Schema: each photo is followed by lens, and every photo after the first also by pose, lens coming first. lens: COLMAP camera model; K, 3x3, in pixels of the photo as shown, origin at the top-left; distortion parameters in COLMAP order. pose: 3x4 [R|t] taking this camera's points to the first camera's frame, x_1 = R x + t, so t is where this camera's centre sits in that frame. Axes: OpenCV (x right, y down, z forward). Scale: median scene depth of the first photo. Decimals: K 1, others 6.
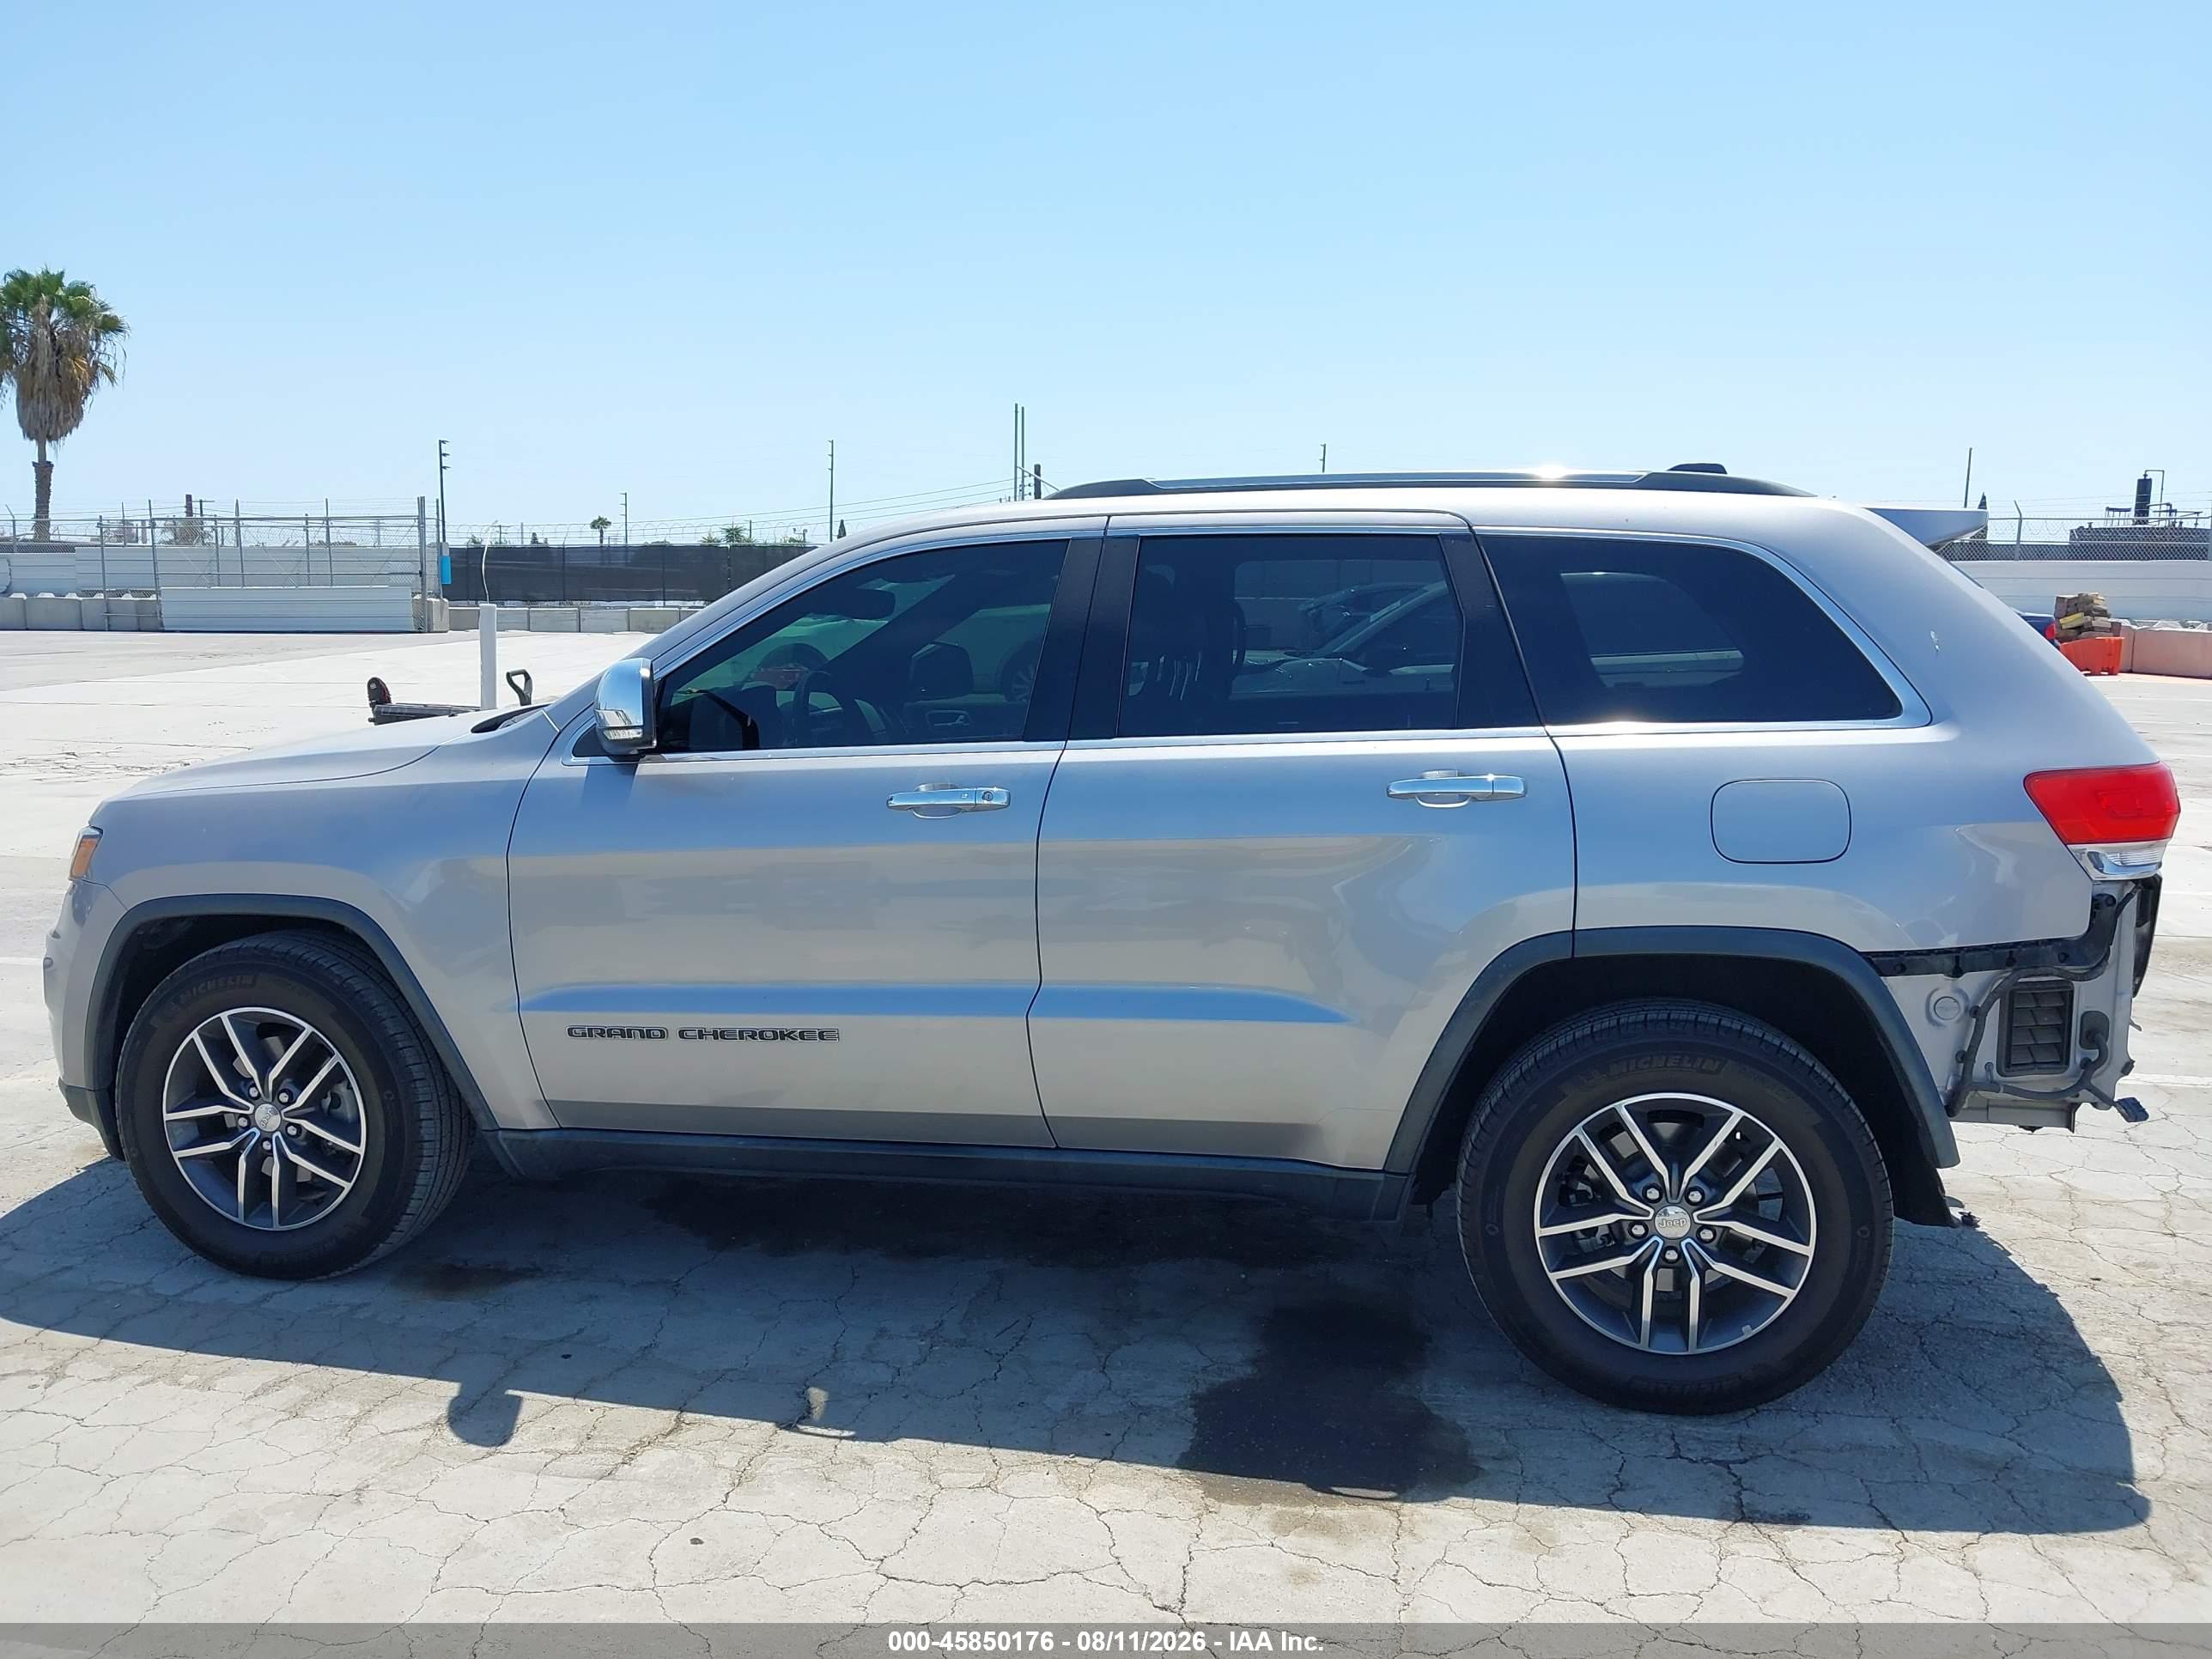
lens RADIAL K [[1745.9, 0, 1092.3], [0, 1745.9, 840.3], [0, 0, 1]] dist [0.015510, -0.015936]
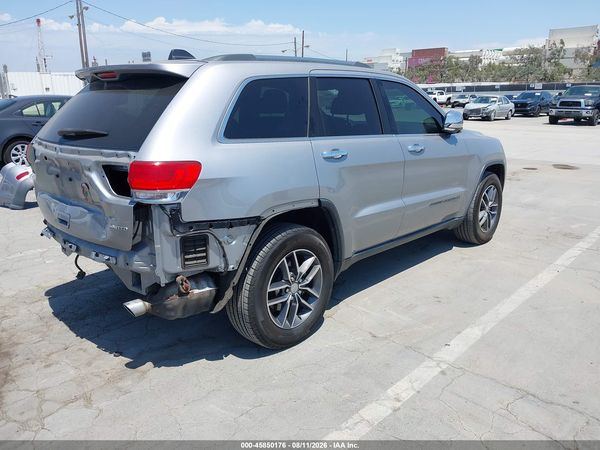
lens RADIAL K [[473.6, 0, 302.8], [0, 473.6, 220.9], [0, 0, 1]] dist [0.015510, -0.015936]
pose [[-0.510745, 0.219674, -0.831194, 1.054819], [-0.118317, 0.939646, 0.321039, -0.248527], [0.851552, 0.262314, -0.453928, 1.763321]]
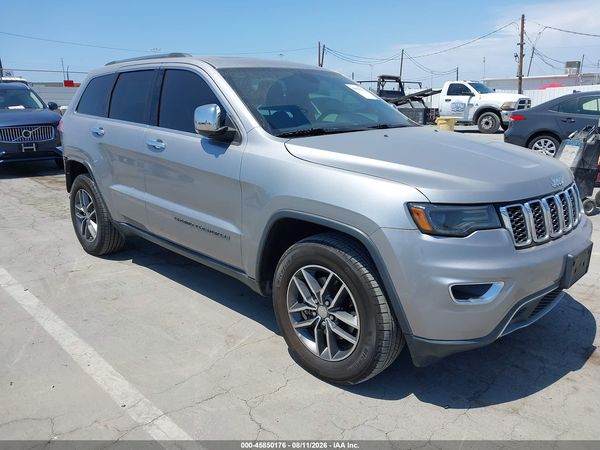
lens RADIAL K [[473.6, 0, 297.7], [0, 473.6, 224.1], [0, 0, 1]] dist [0.015510, -0.015936]
pose [[-0.845169, -0.135817, 0.516956, -0.707954], [0.078120, 0.925404, 0.370844, -0.270566], [-0.528760, 0.353810, -0.771512, 2.084535]]
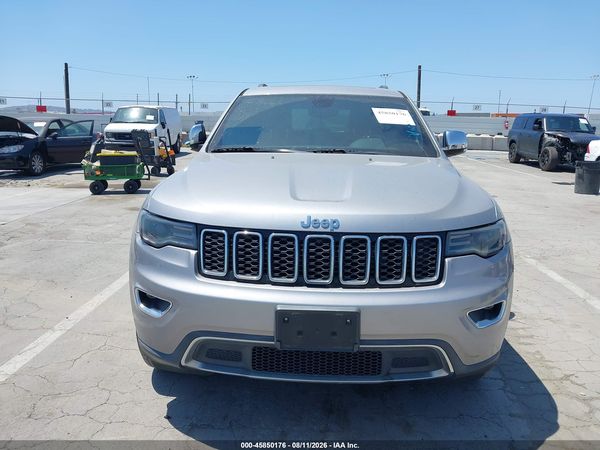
lens RADIAL K [[473.6, 0, 301.6], [0, 473.6, 225.6], [0, 0, 1]] dist [0.015510, -0.015936]
pose [[-0.168464, -0.210090, 0.963059, -1.179163], [0.116062, 0.965998, 0.231034, -0.171511], [-0.978851, 0.150696, -0.138353, 1.442295]]
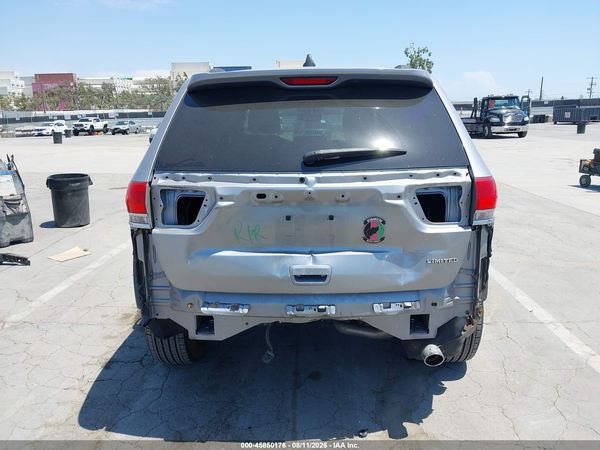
lens RADIAL K [[473.6, 0, 301.3], [0, 473.6, 222.2], [0, 0, 1]] dist [0.015510, -0.015936]
pose [[0.183654, 0.204164, -0.961555, 1.129711], [-0.122730, 0.975302, 0.183642, -0.120289], [0.975299, 0.084285, 0.204175, 0.959731]]
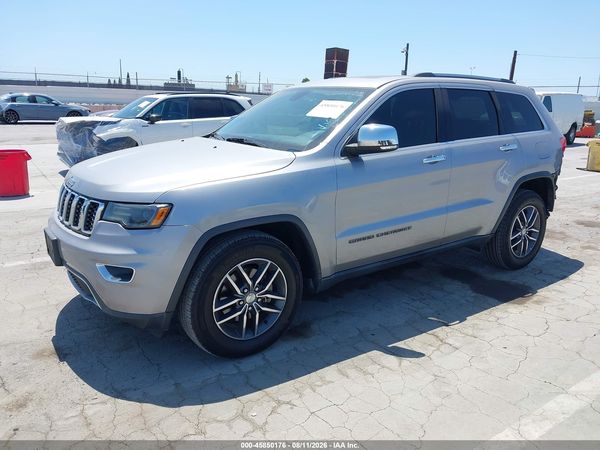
lens RADIAL K [[473.6, 0, 301.3], [0, 473.6, 223.5], [0, 0, 1]] dist [0.015510, -0.015936]
pose [[0.681113, -0.172403, 0.711591, -0.992082], [0.087232, 0.984068, 0.154922, -0.068146], [-0.726963, -0.043446, 0.685301, 0.478639]]
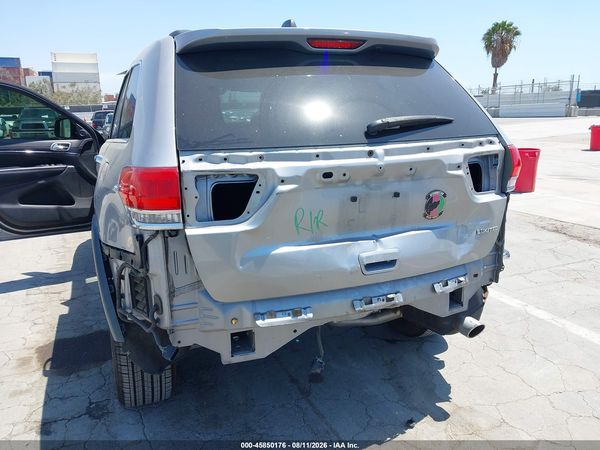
lens RADIAL K [[473.6, 0, 300.3], [0, 473.6, 224.7], [0, 0, 1]] dist [0.015510, -0.015936]
pose [[0.564819, 0.173738, -0.806718, 0.954921], [-0.090885, 0.984736, 0.148444, -0.062800], [0.820195, -0.010526, 0.571988, 0.742367]]
